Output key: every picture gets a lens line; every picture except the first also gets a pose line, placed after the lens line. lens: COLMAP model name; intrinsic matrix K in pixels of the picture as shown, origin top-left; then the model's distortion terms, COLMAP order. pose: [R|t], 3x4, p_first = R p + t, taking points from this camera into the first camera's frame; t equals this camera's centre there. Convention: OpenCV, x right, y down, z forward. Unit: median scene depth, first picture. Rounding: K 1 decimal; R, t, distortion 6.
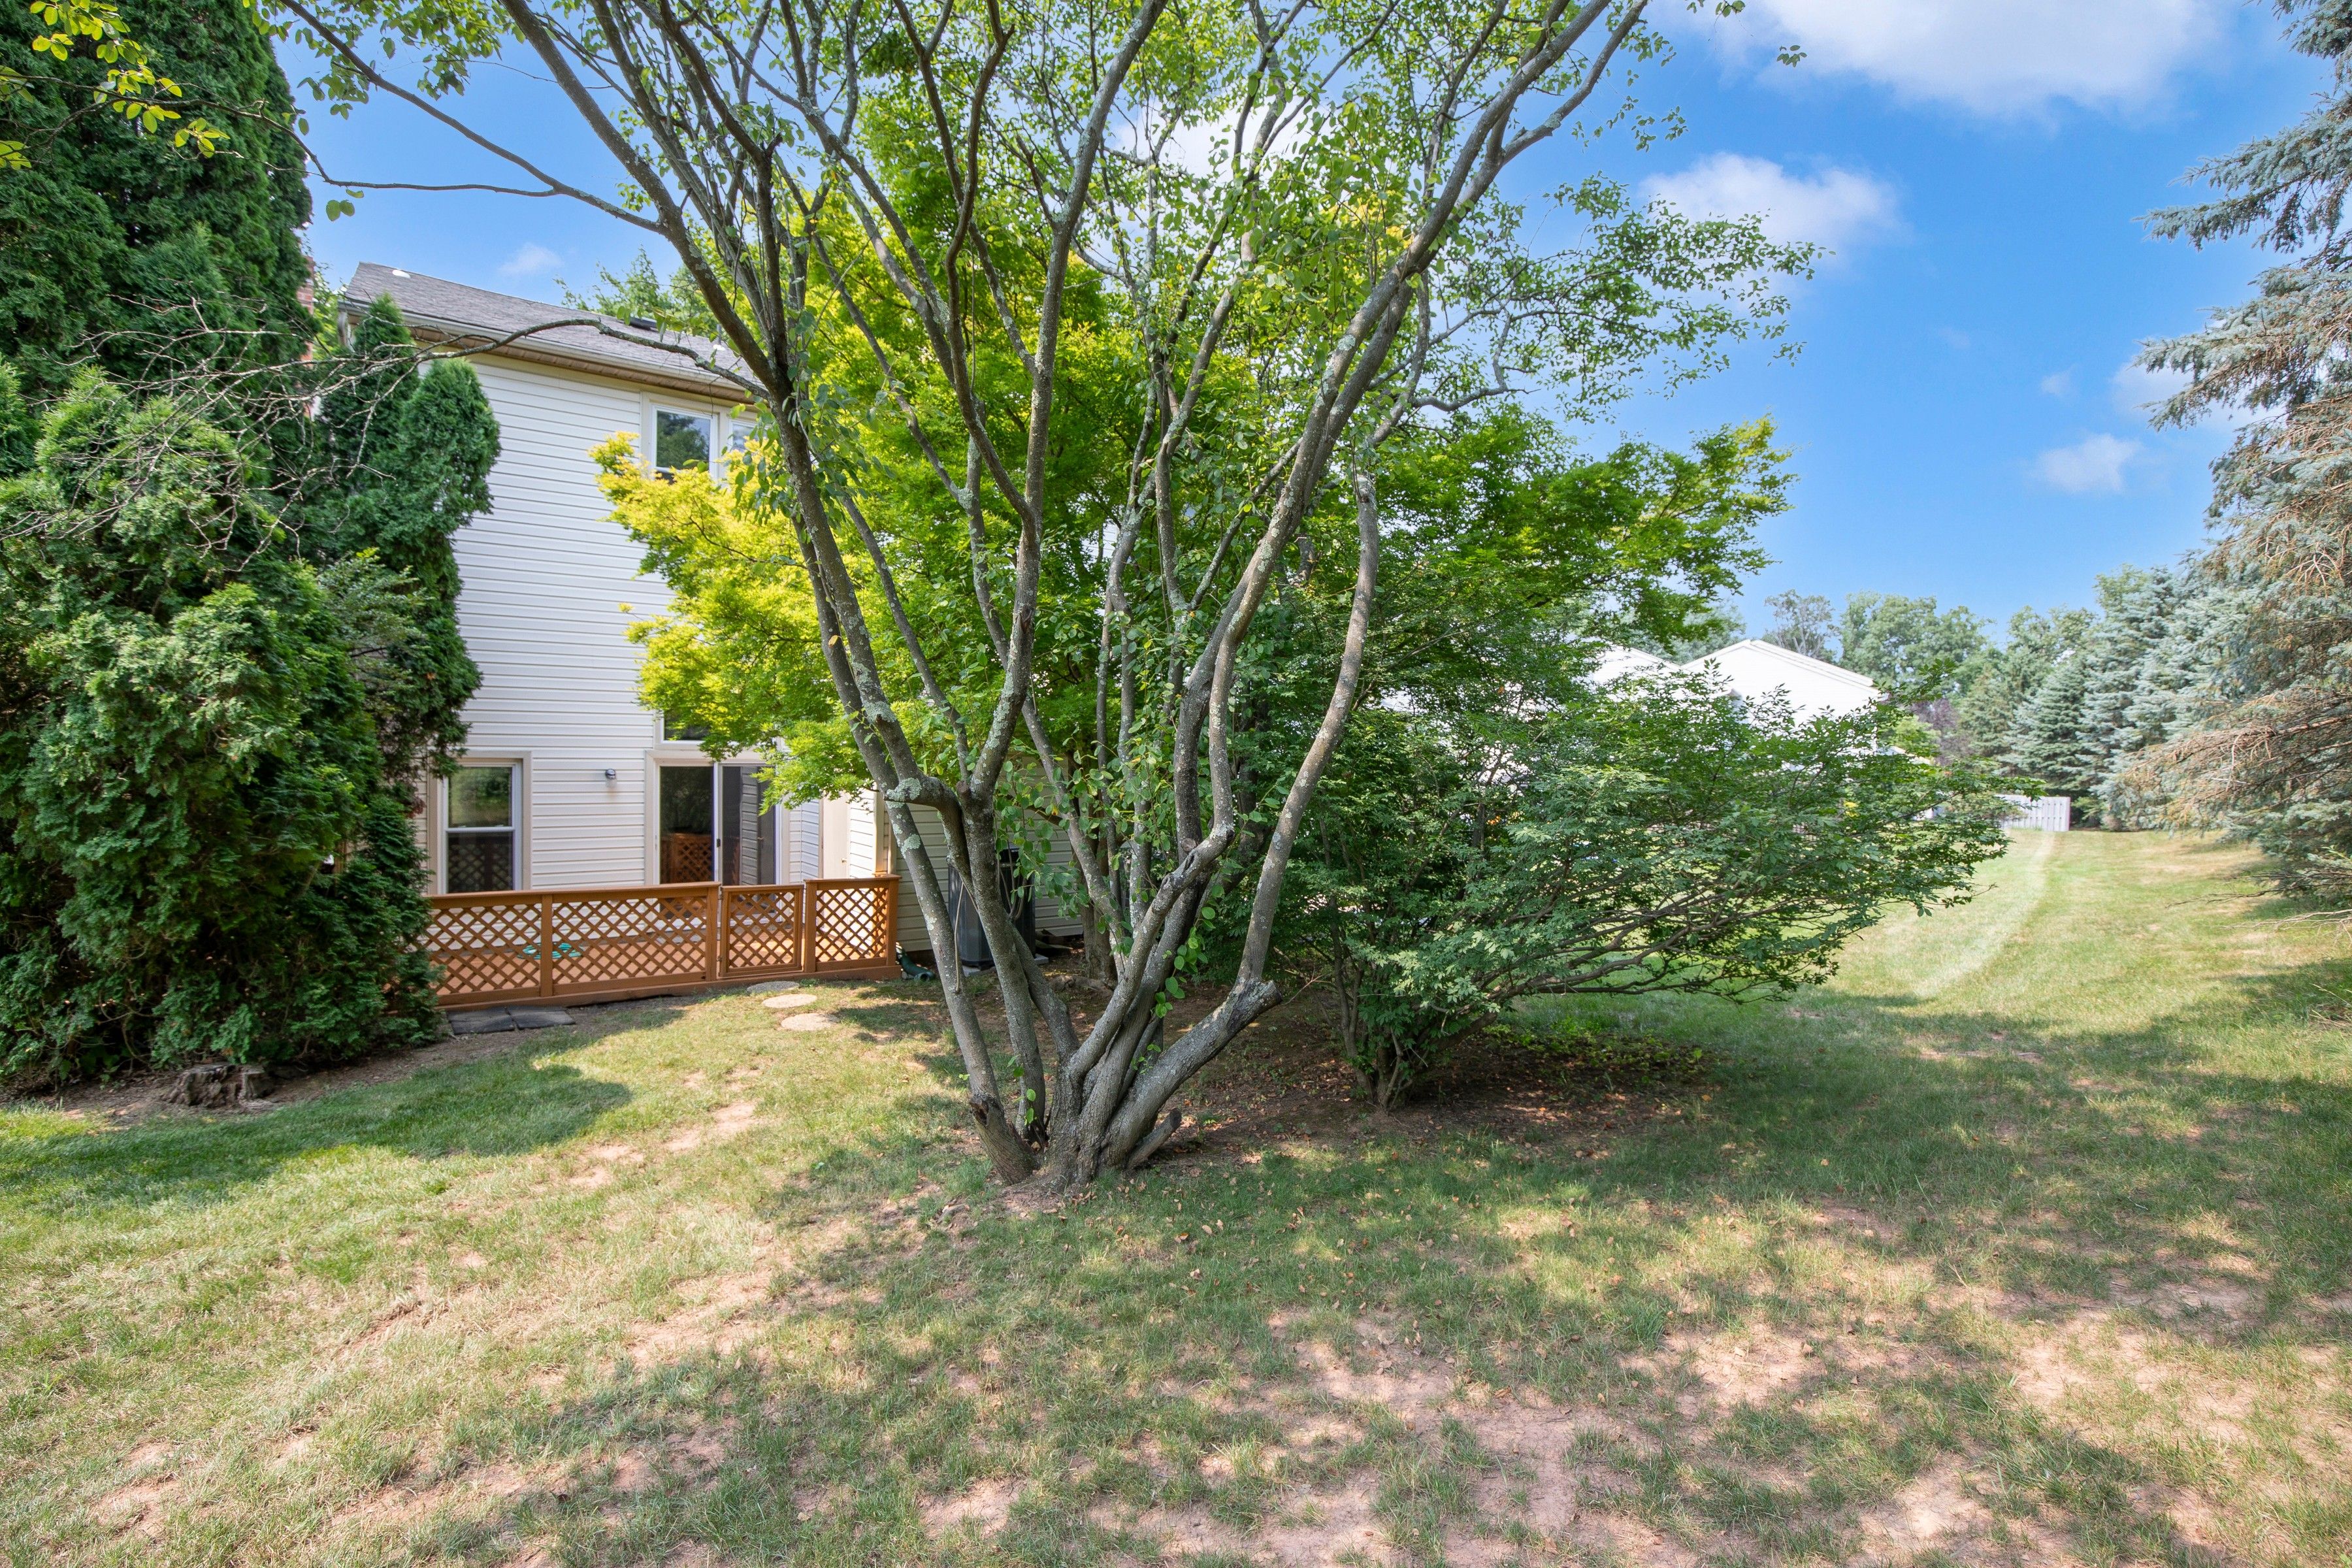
lens RADIAL K [[1086.7, 0, 1174.3], [0, 1086.7, 769.7], [0, 0, 1]] dist [-0.032198, 0.007490]
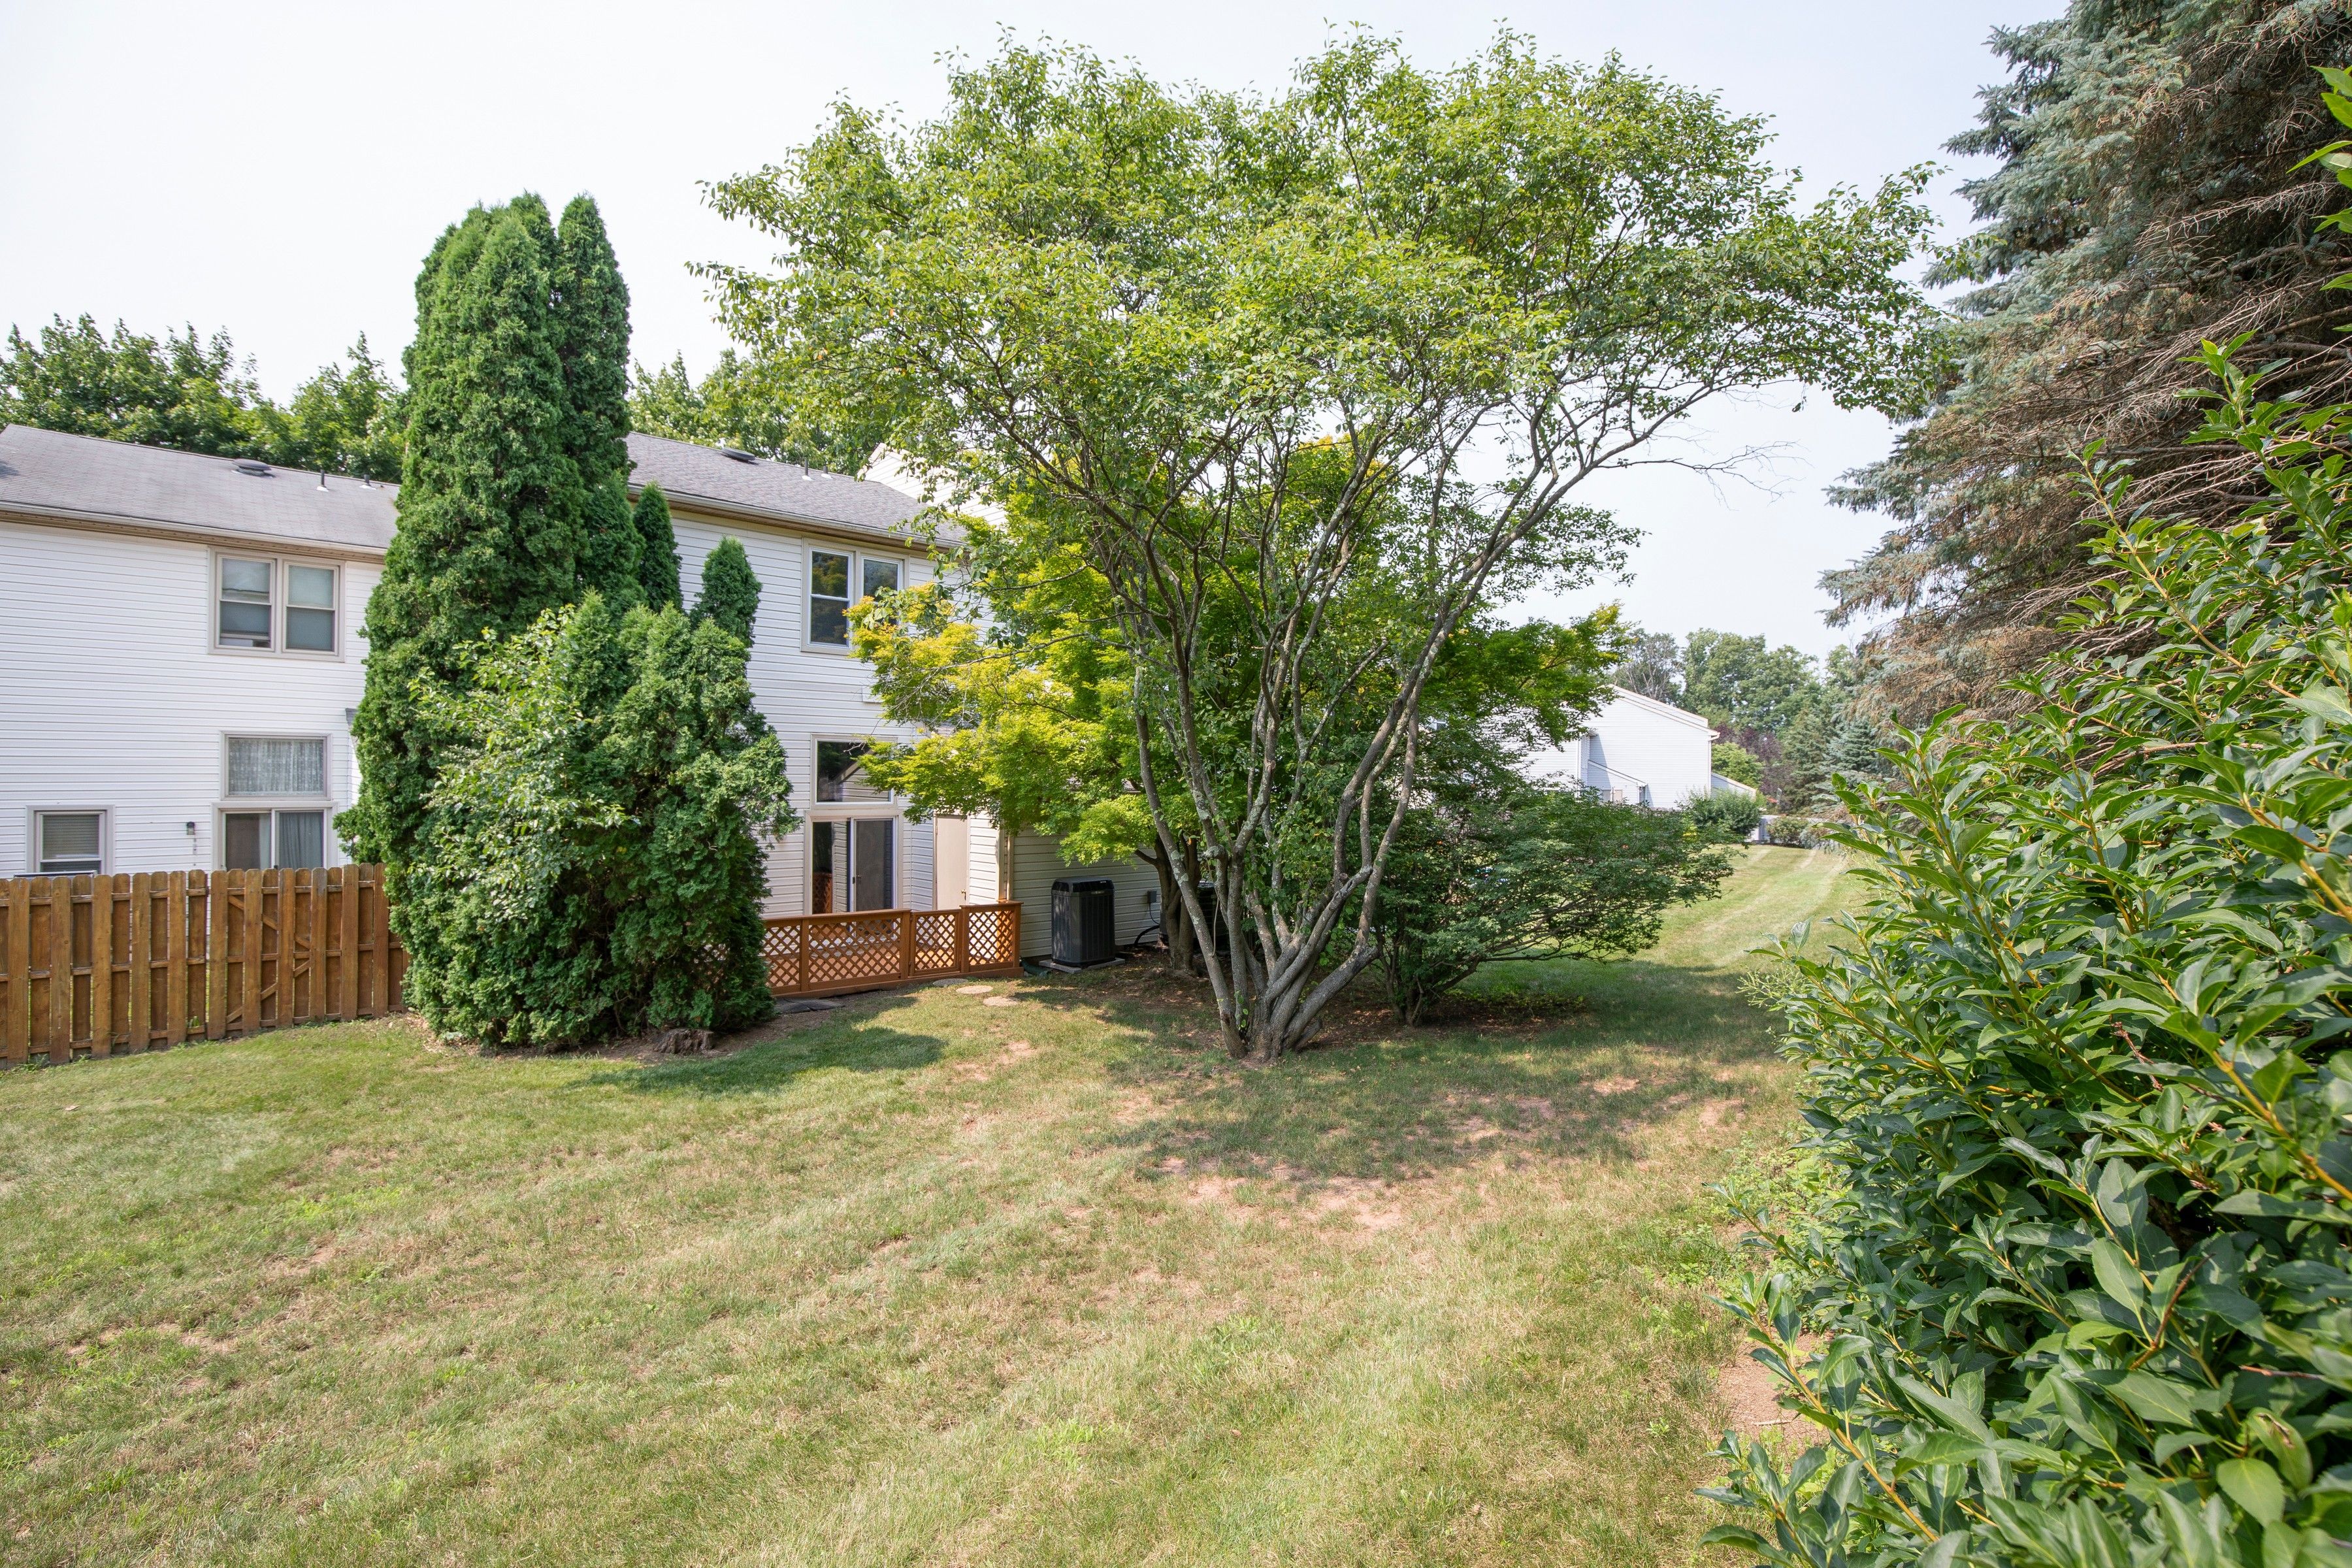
lens RADIAL K [[1086.7, 0, 1174.3], [0, 1086.7, 769.7], [0, 0, 1]] dist [-0.032198, 0.007490]
pose [[0.993827, -0.006209, 0.110765, -0.231023], [0.008995, 0.999655, -0.024677, -0.036533], [-0.110573, 0.025521, 0.993540, -0.428494]]
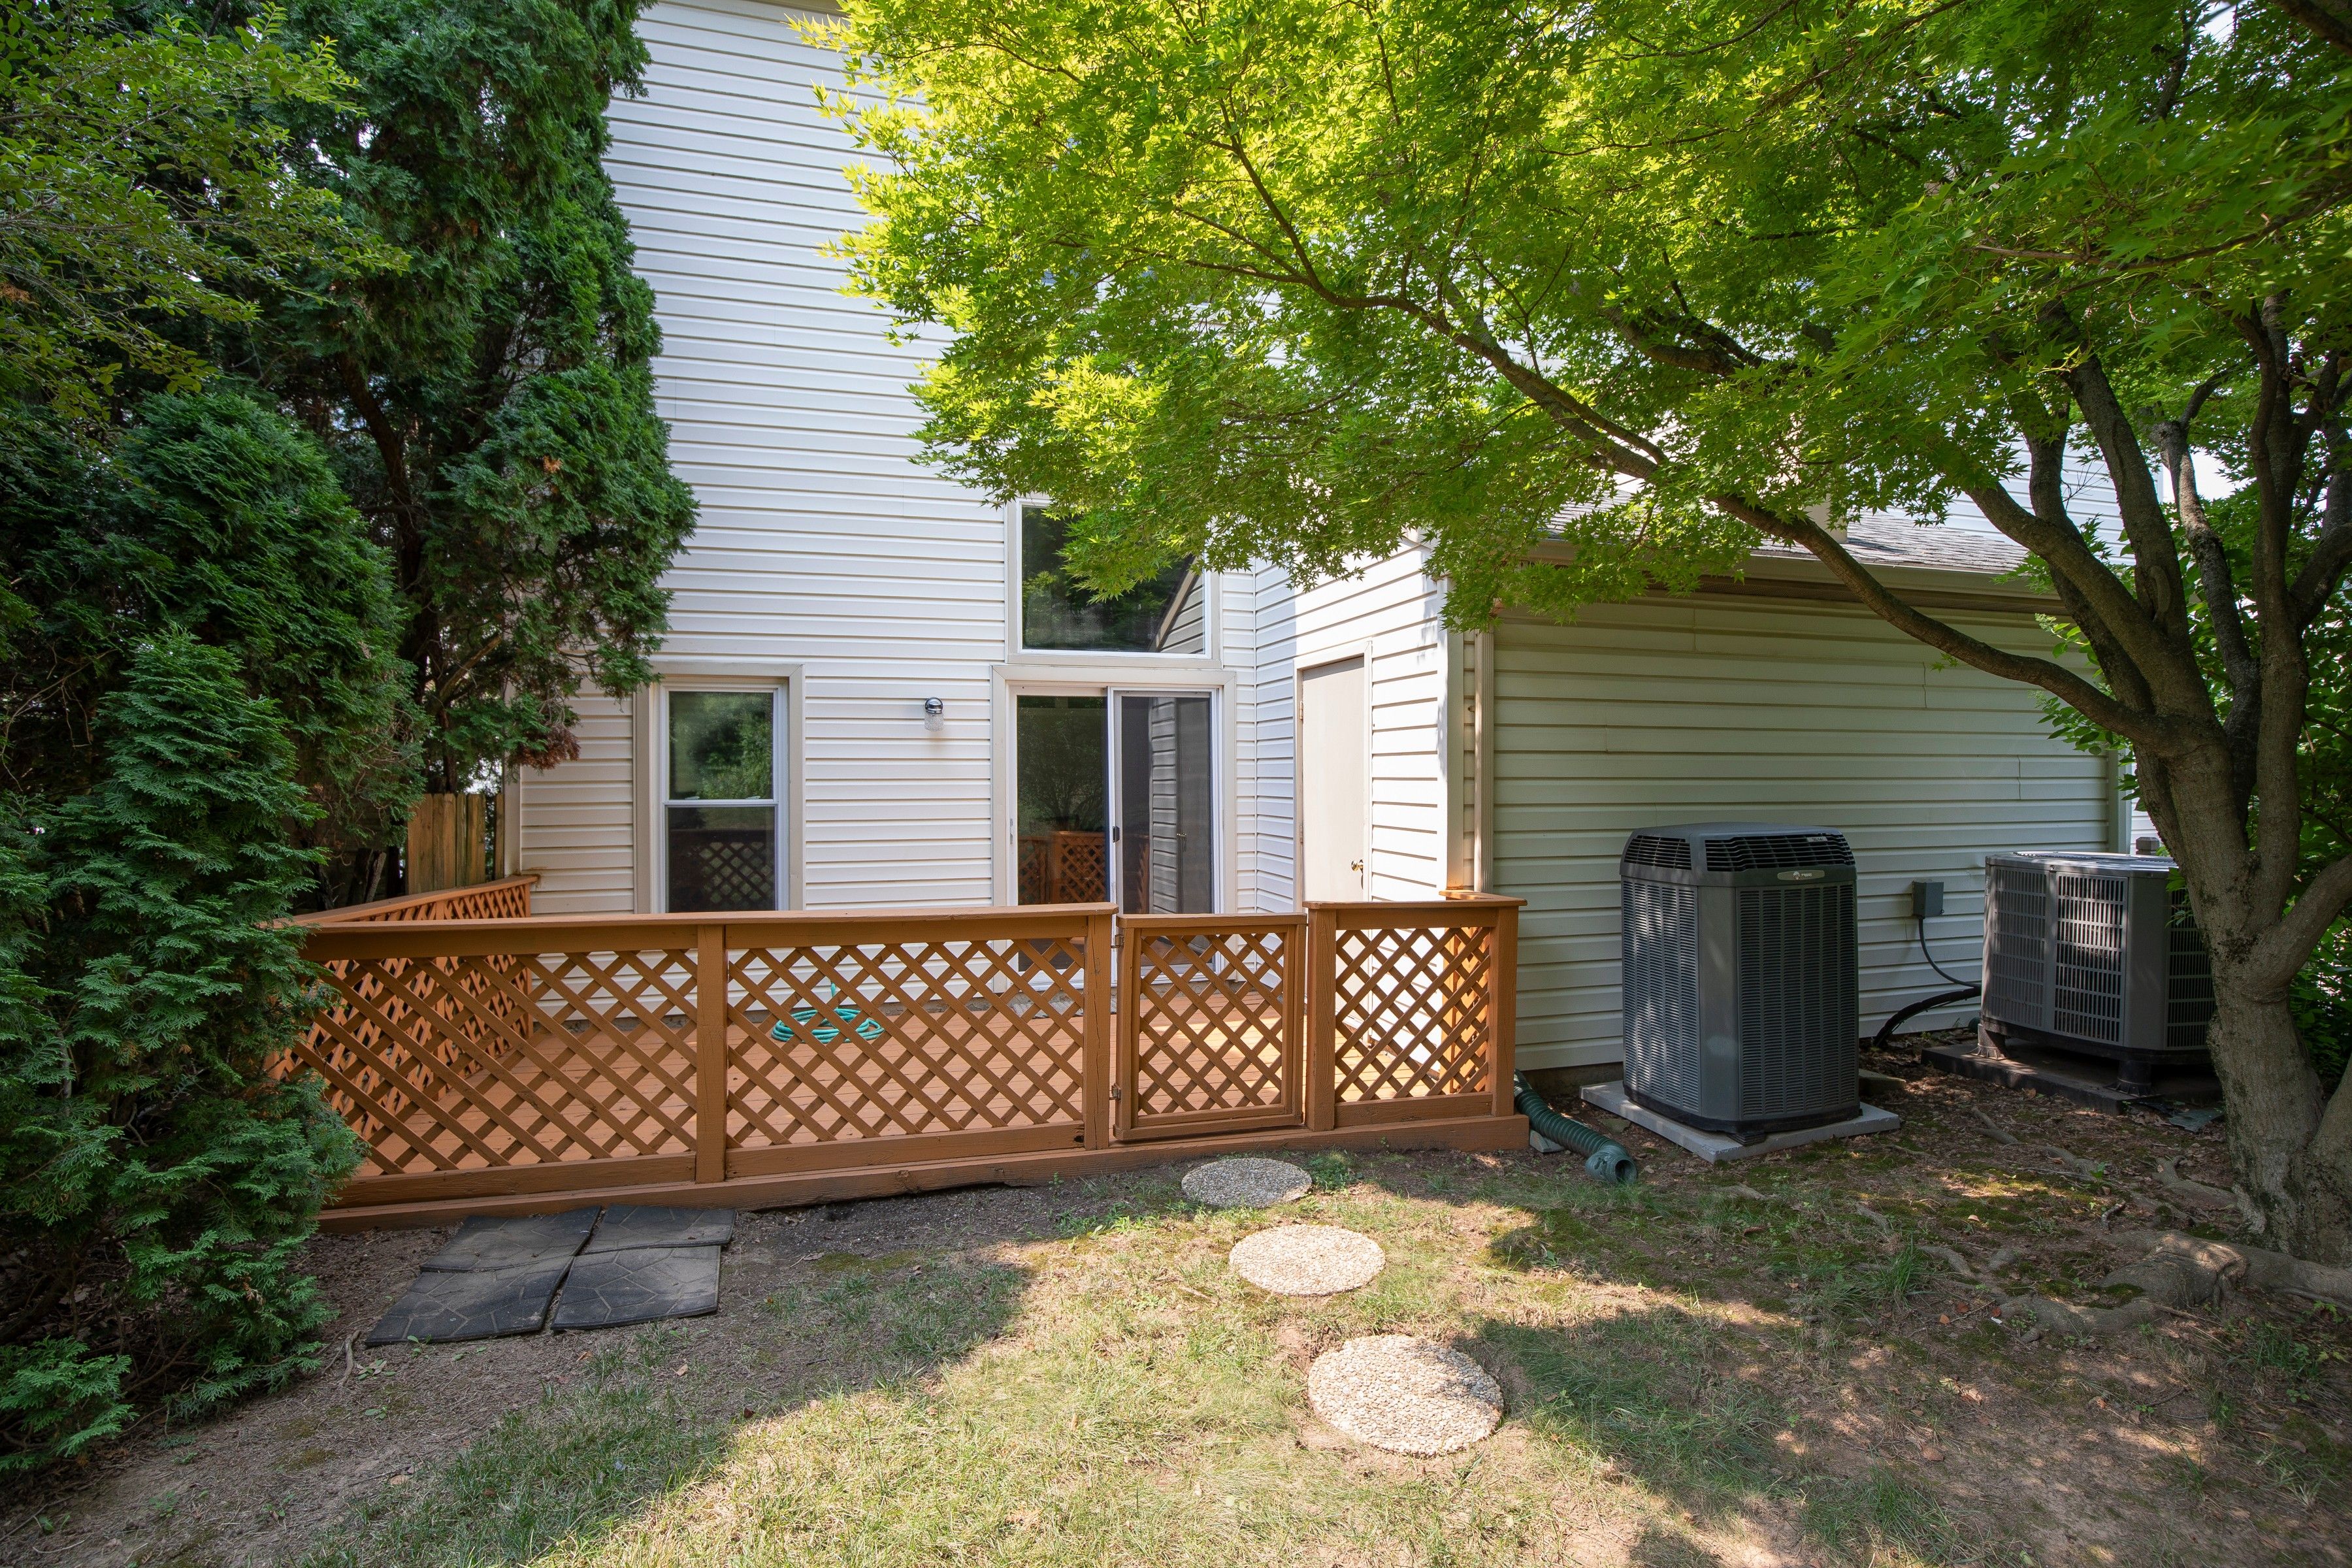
lens RADIAL K [[1147.6, 0, 1182.6], [0, 1147.6, 767.0], [0, 0, 1]] dist [-0.024734, 0.002214]
pose [[0.940389, -0.019476, -0.339542, -0.244896], [0.011252, 0.999594, -0.026172, 0.062965], [0.339914, 0.020791, 0.940227, 0.591910]]
